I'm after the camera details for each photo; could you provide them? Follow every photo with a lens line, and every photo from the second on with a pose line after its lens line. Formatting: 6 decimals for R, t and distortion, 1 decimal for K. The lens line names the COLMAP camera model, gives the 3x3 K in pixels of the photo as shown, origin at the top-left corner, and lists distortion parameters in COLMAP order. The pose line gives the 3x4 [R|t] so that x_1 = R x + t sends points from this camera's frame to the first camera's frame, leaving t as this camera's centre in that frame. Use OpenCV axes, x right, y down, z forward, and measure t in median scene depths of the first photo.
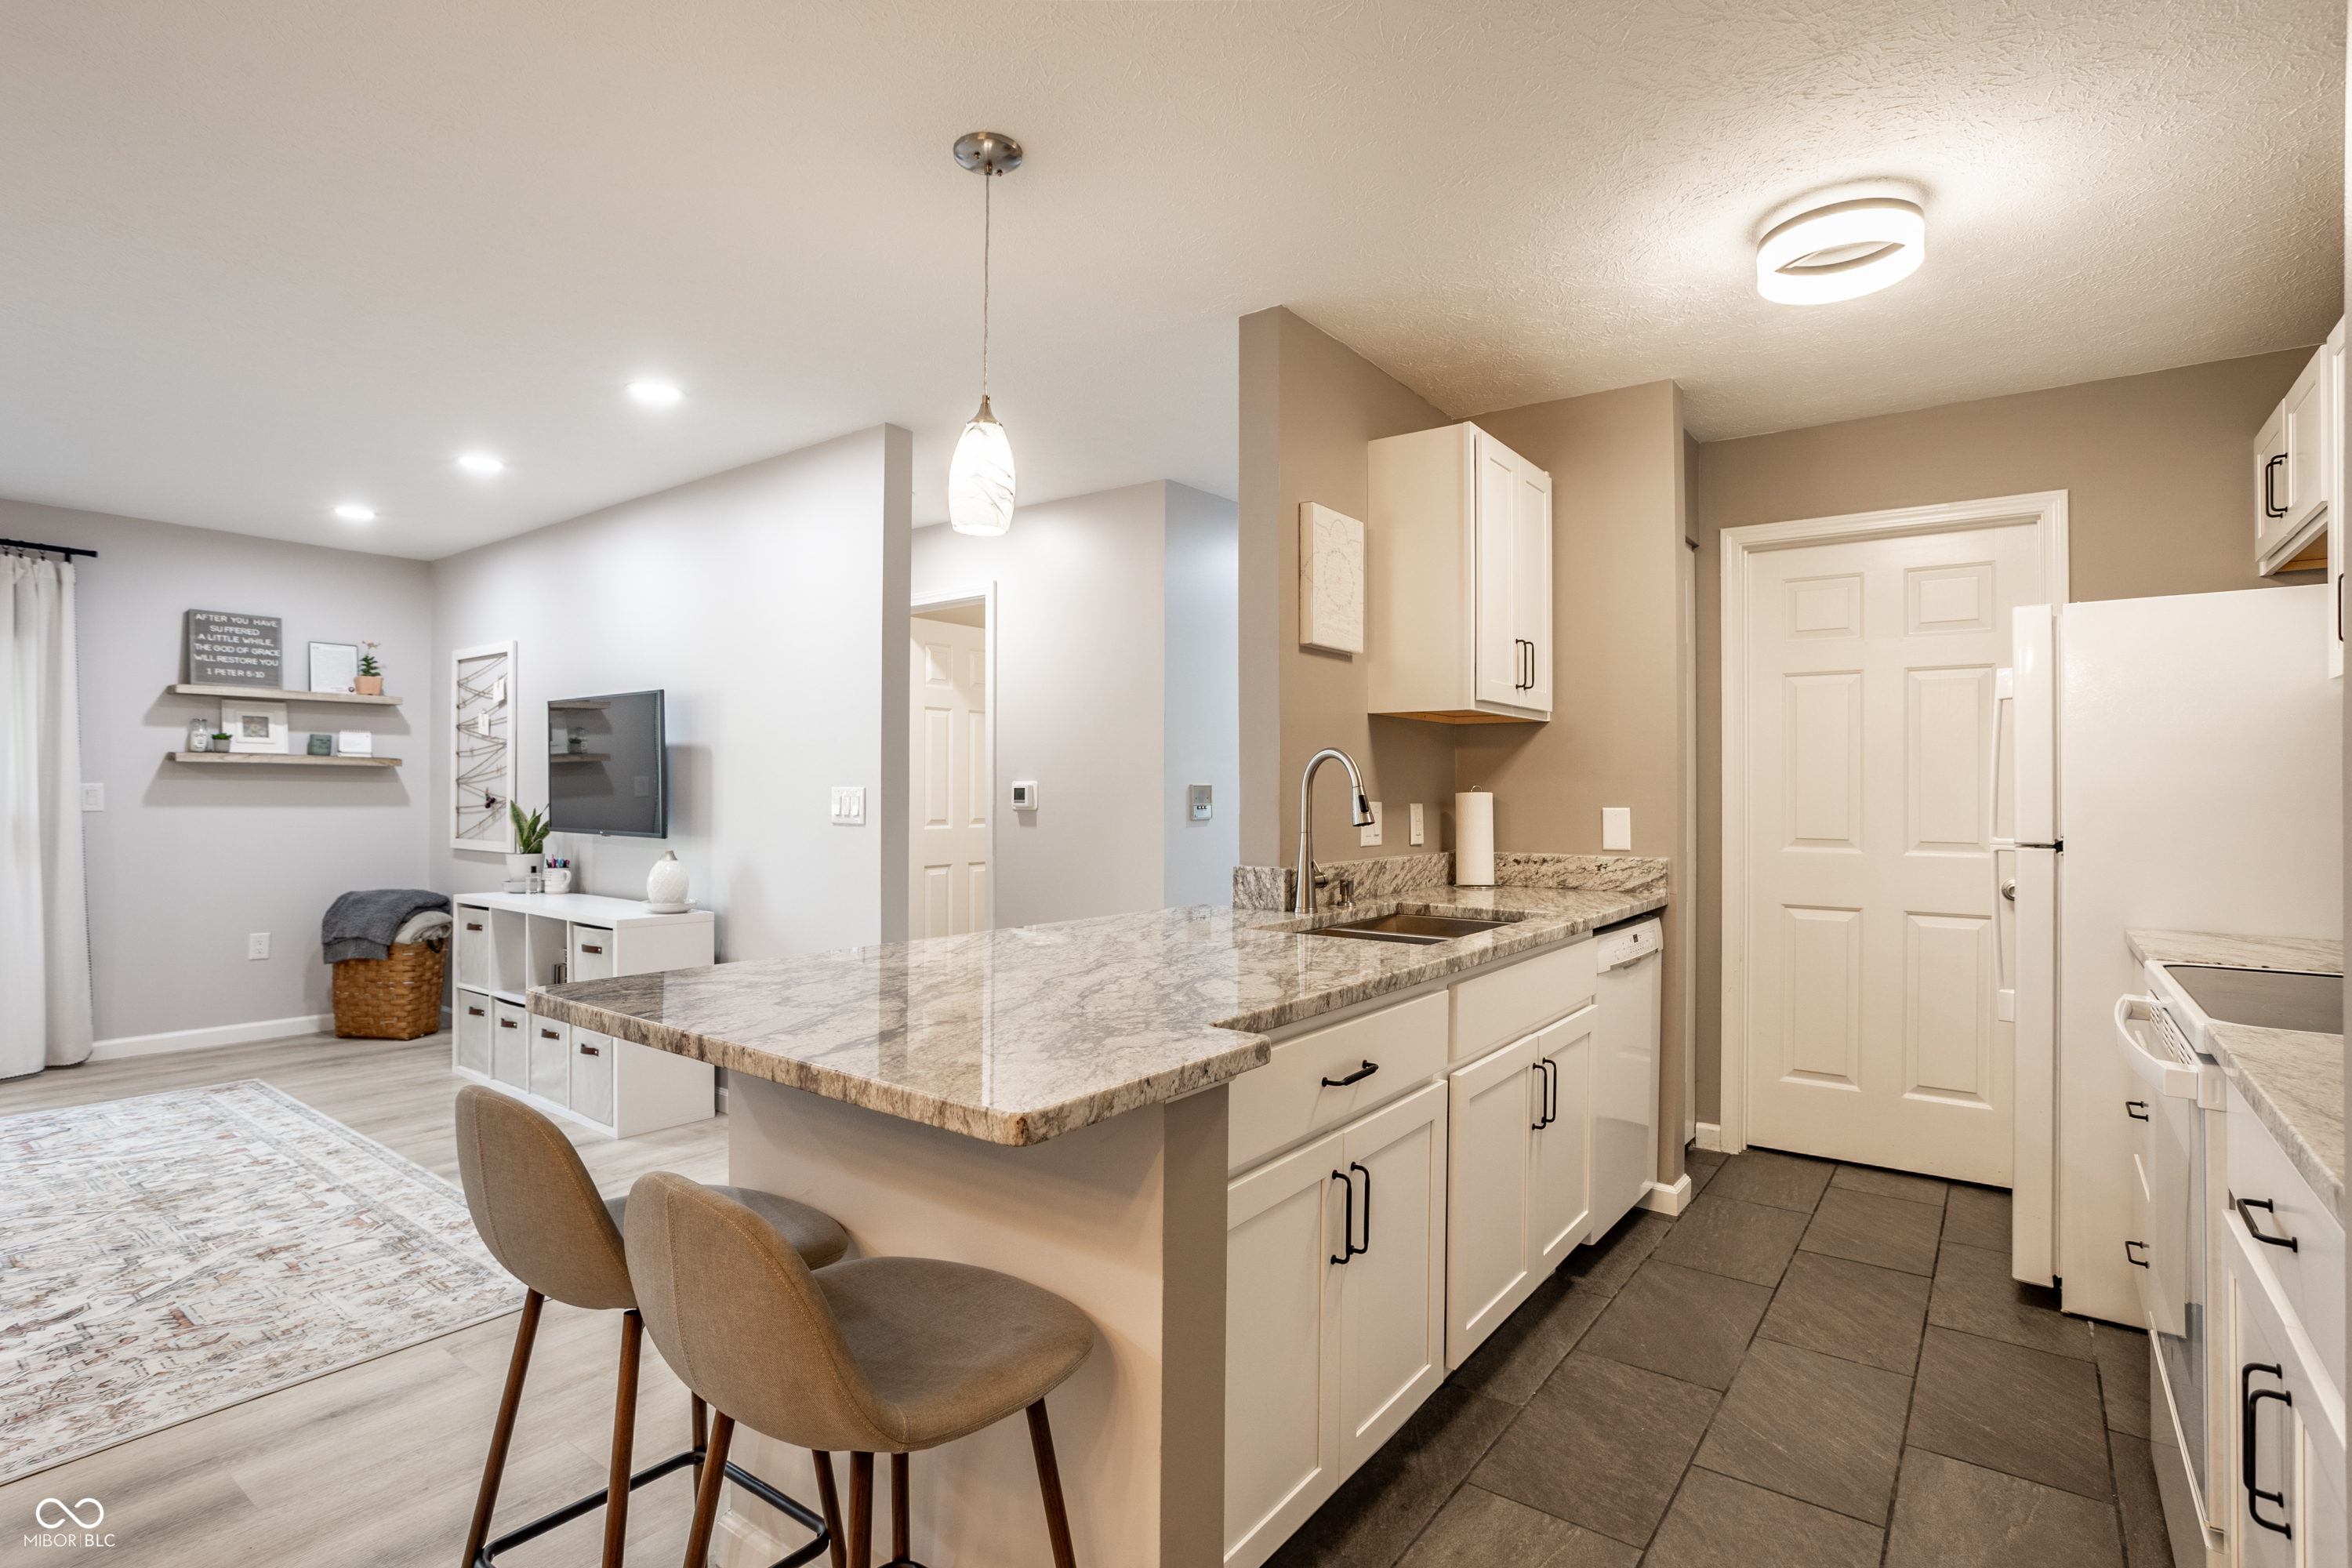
lens RADIAL K [[1139.3, 0, 1159.2], [0, 1139.3, 782.8], [0, 0, 1]] dist [-0.045340, 0.019205]
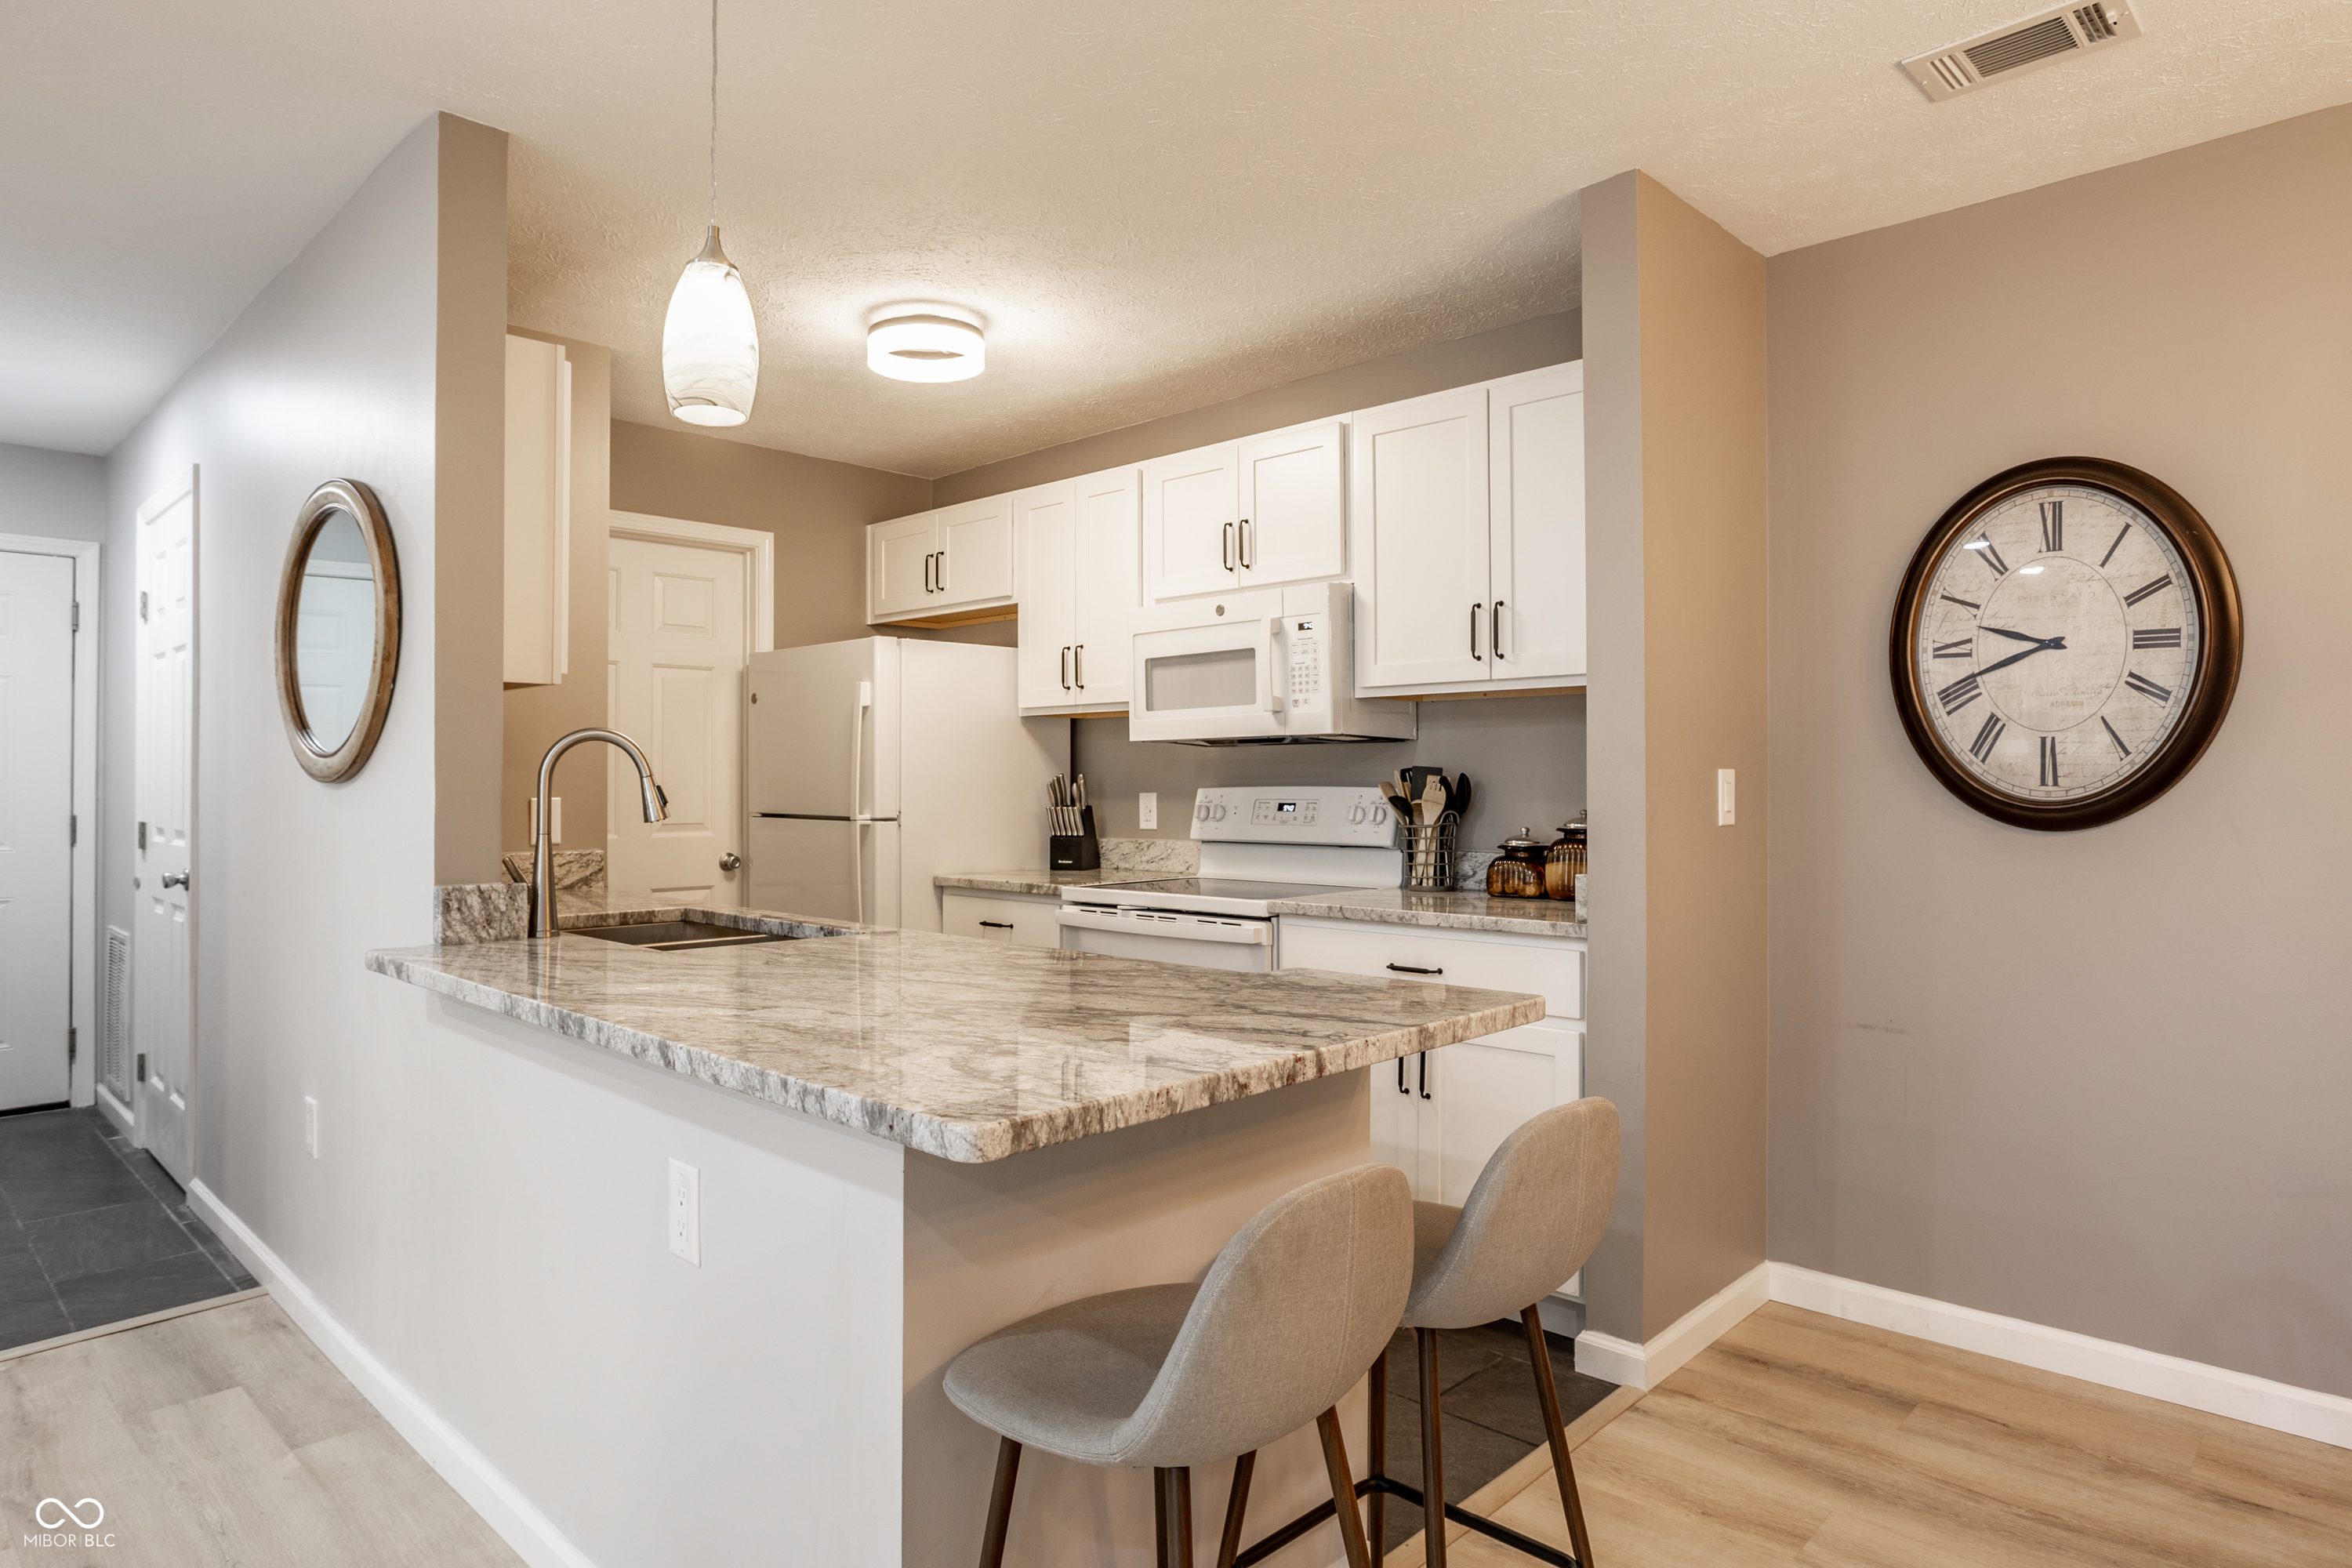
lens RADIAL K [[1342.5, 0, 1158.0], [0, 1342.5, 773.9], [0, 0, 1]] dist [-0.027028, 0.009289]
pose [[0.124538, 0.001640, 0.992213, -0.590341], [-0.009992, 0.999950, -0.000398, -0.000982], [-0.992164, -0.009864, 0.124549, 0.384361]]
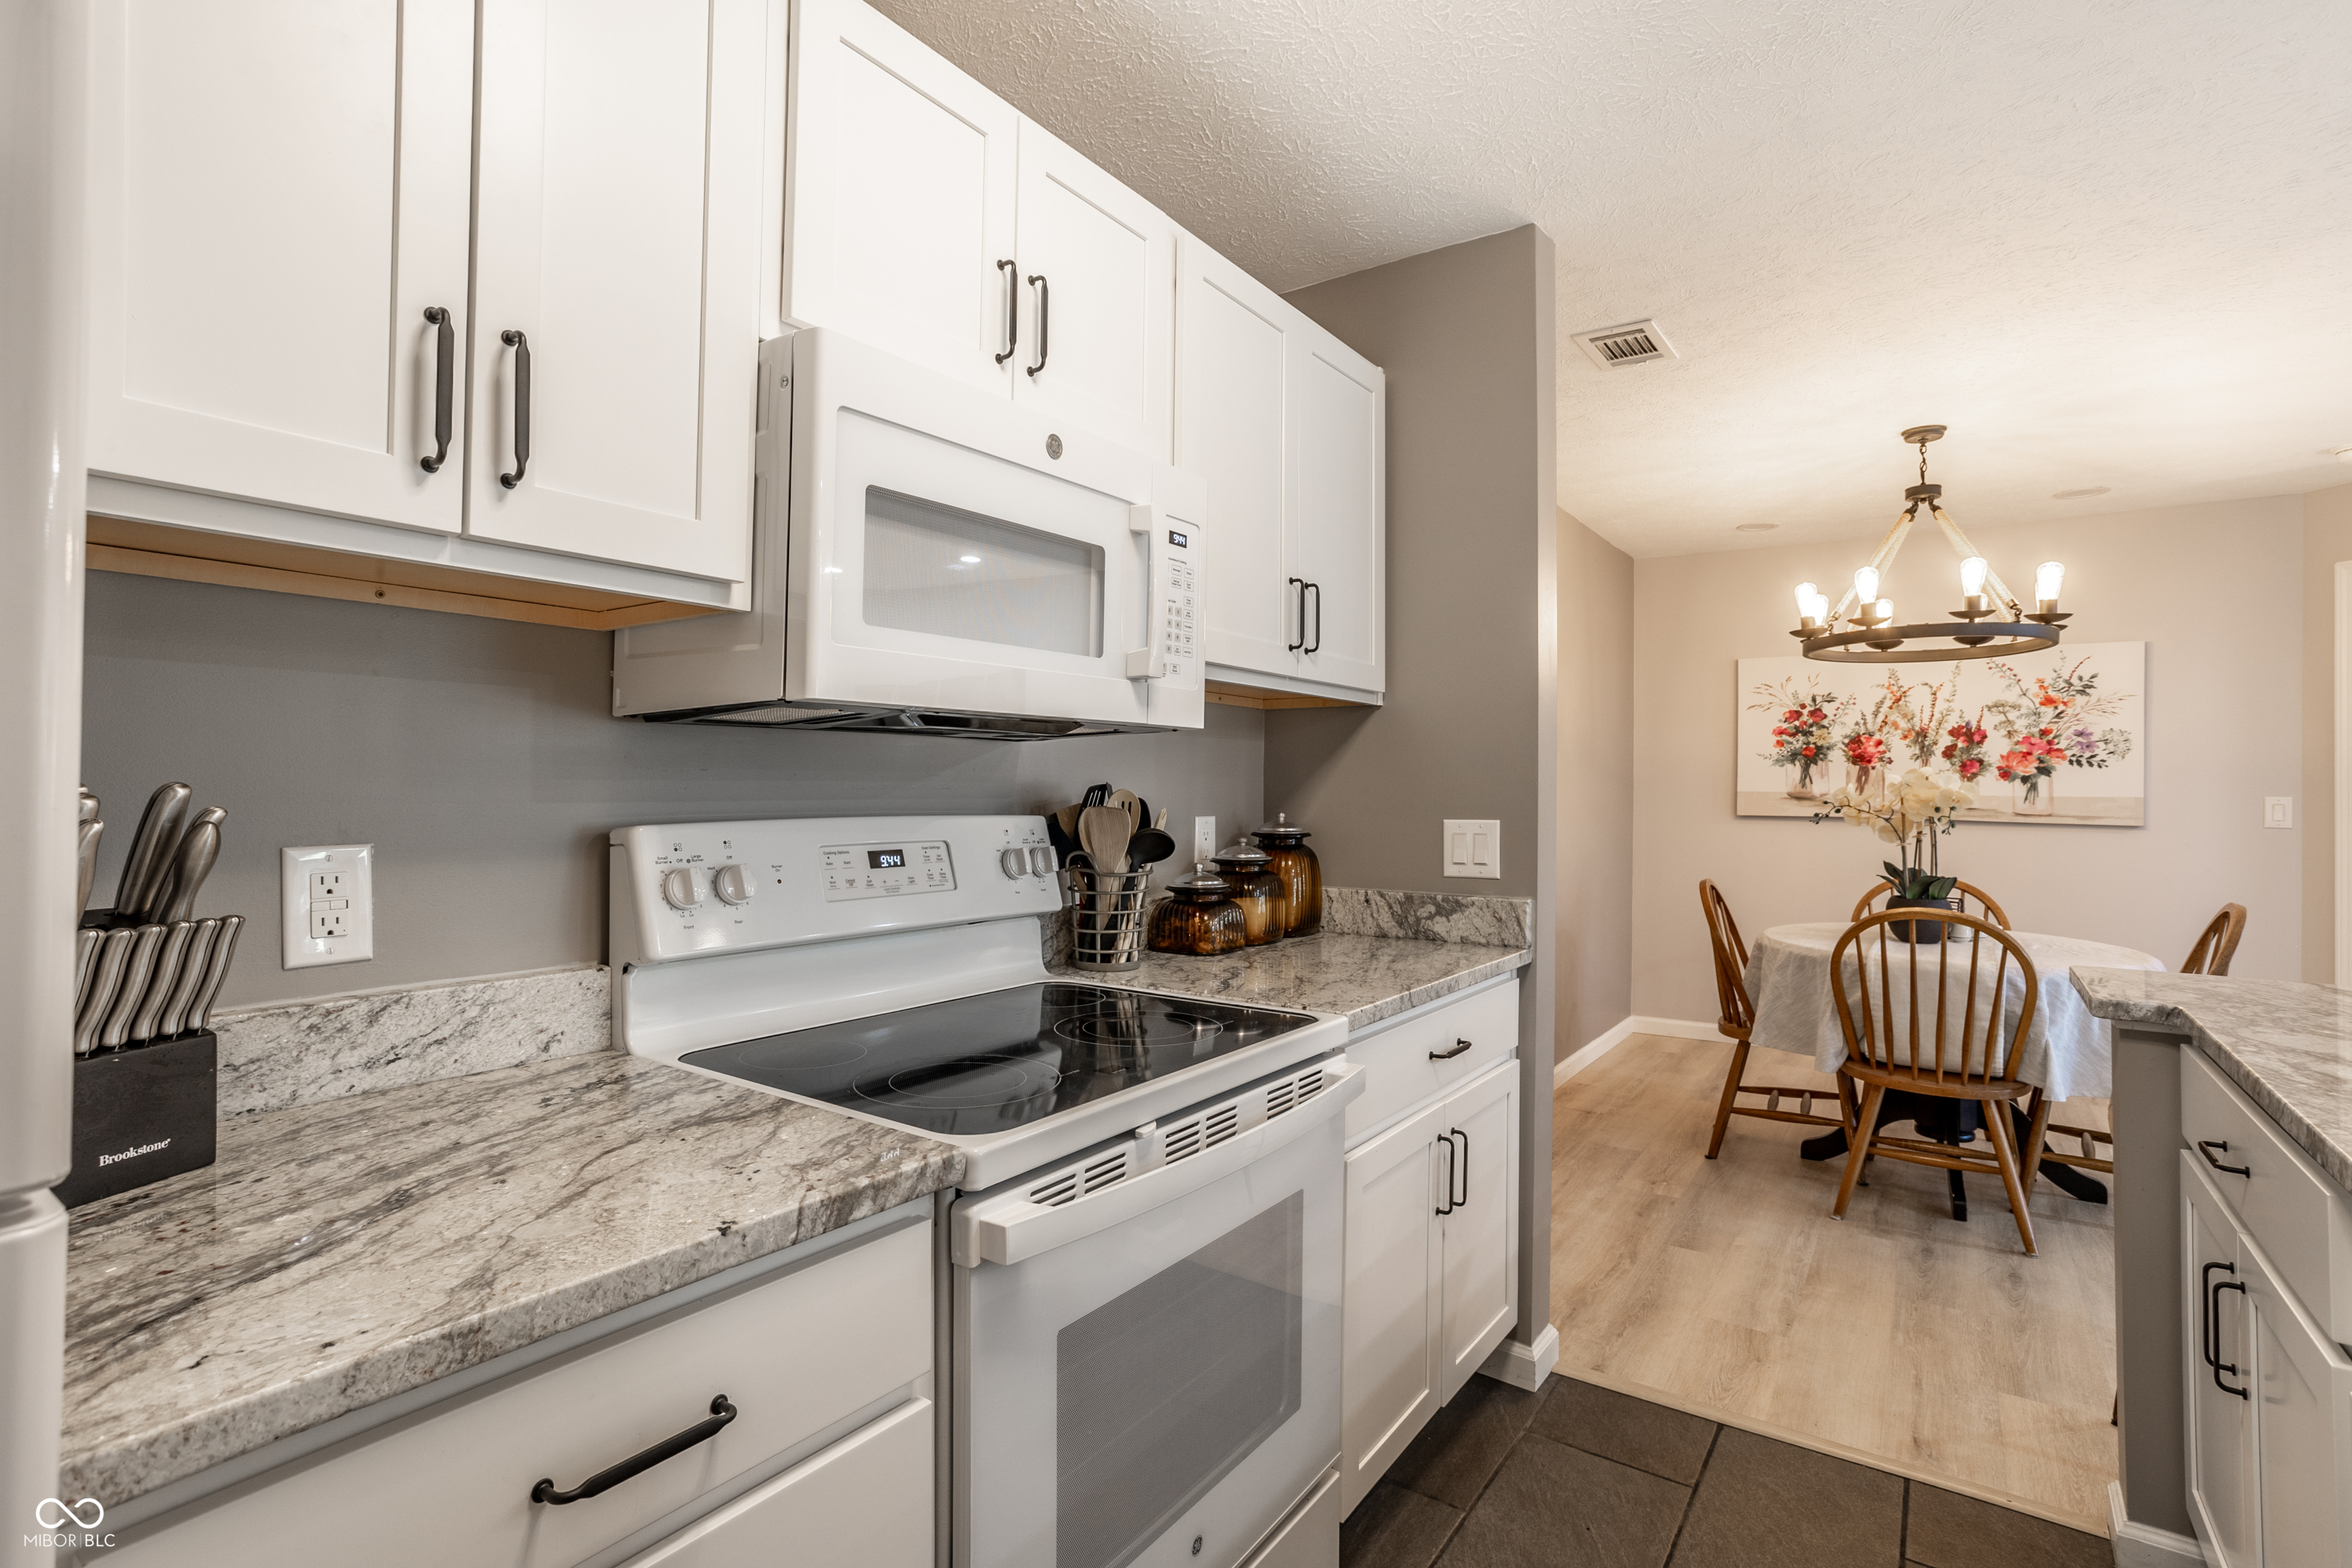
lens RADIAL K [[1129.8, 0, 1160.3], [0, 1129.8, 779.8], [0, 0, 1]] dist [-0.042762, 0.023211]
pose [[-0.999738, -0.012253, -0.019334, 0.494643], [-0.011864, 0.999728, -0.020103, 0.000793], [0.019575, -0.019869, -0.999611, 0.915514]]
